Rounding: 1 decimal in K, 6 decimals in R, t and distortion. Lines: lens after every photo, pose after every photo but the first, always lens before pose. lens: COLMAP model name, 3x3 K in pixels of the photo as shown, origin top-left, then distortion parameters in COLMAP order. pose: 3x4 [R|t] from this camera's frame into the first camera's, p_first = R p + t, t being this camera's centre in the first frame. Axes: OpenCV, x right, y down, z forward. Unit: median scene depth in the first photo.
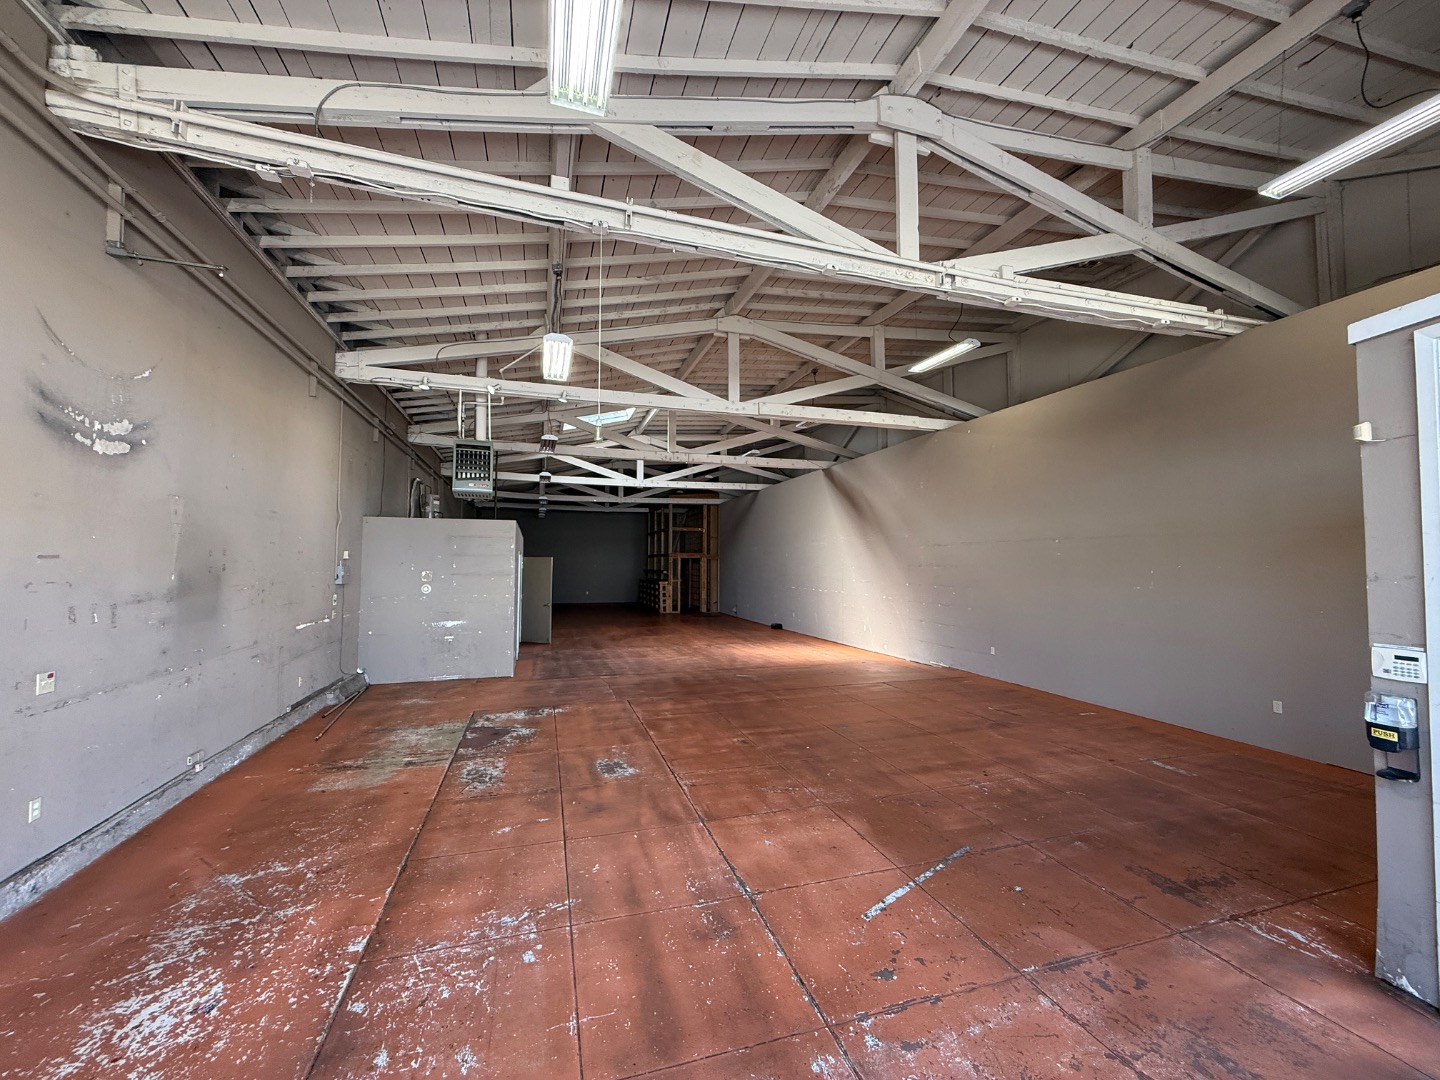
lens RADIAL K [[577.9, 0, 726.3], [0, 577.9, 540.1], [0, 0, 1]] dist [-0.000335, -0.000074]
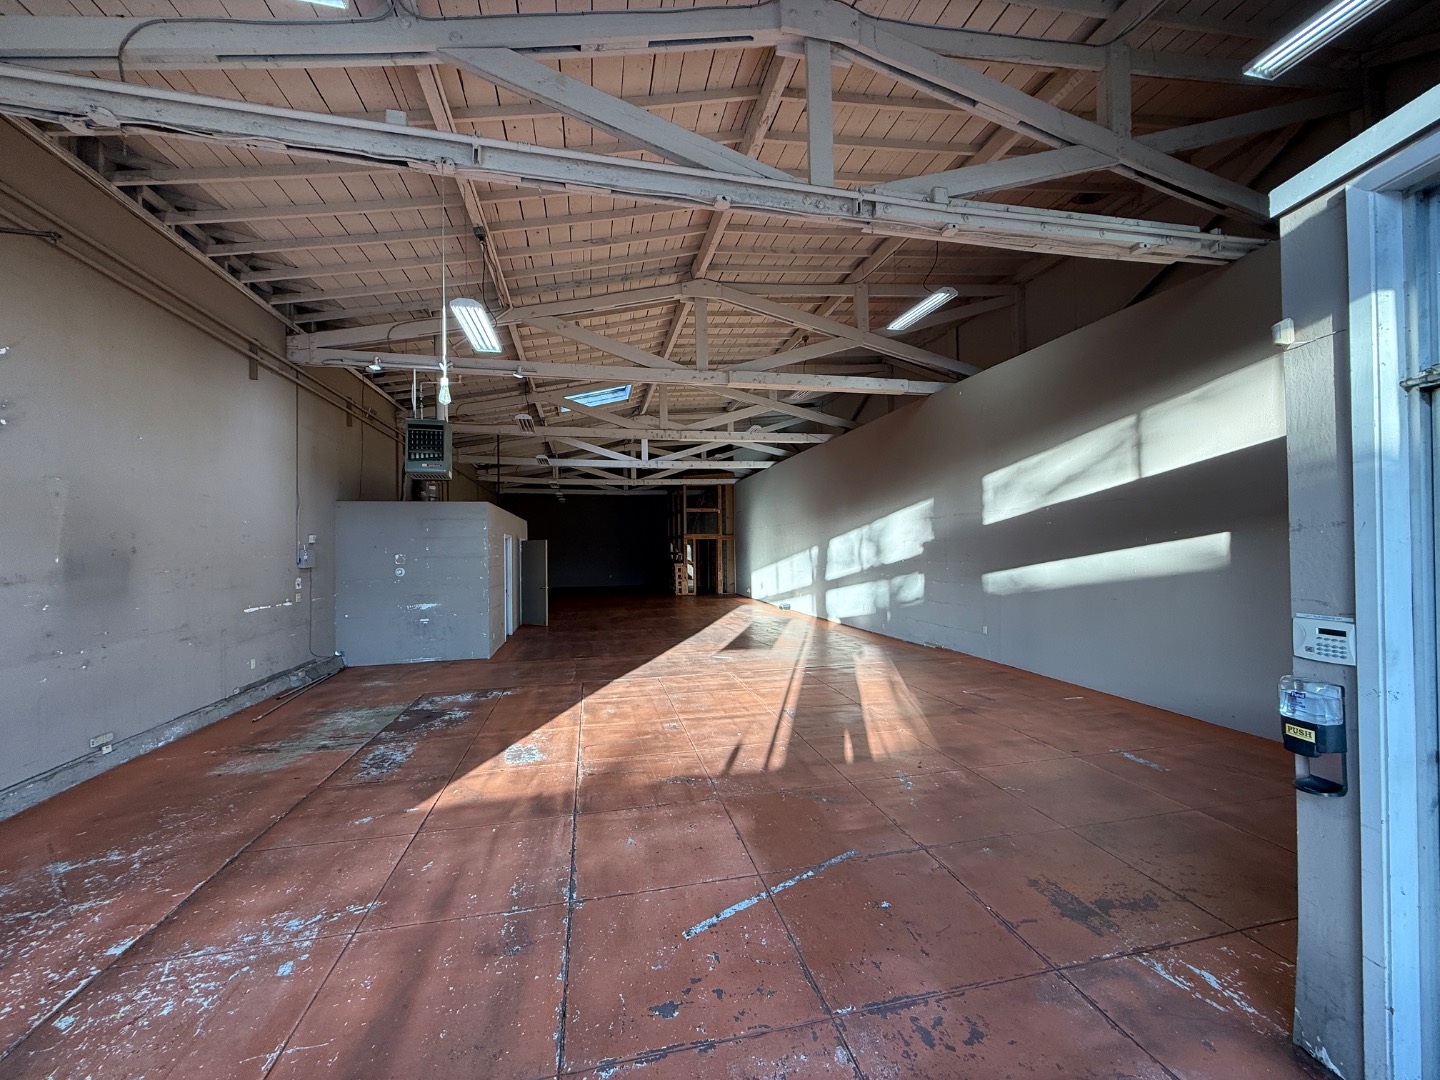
lens RADIAL K [[577.9, 0, 713.5], [0, 577.9, 538.7], [0, 0, 1]] dist [-0.000335, -0.000074]
pose [[0.996448, -0.019267, -0.081982, 0.237547], [0.021569, 0.999395, 0.027288, 0.024778], [0.081407, -0.028959, 0.996260, 0.103824]]
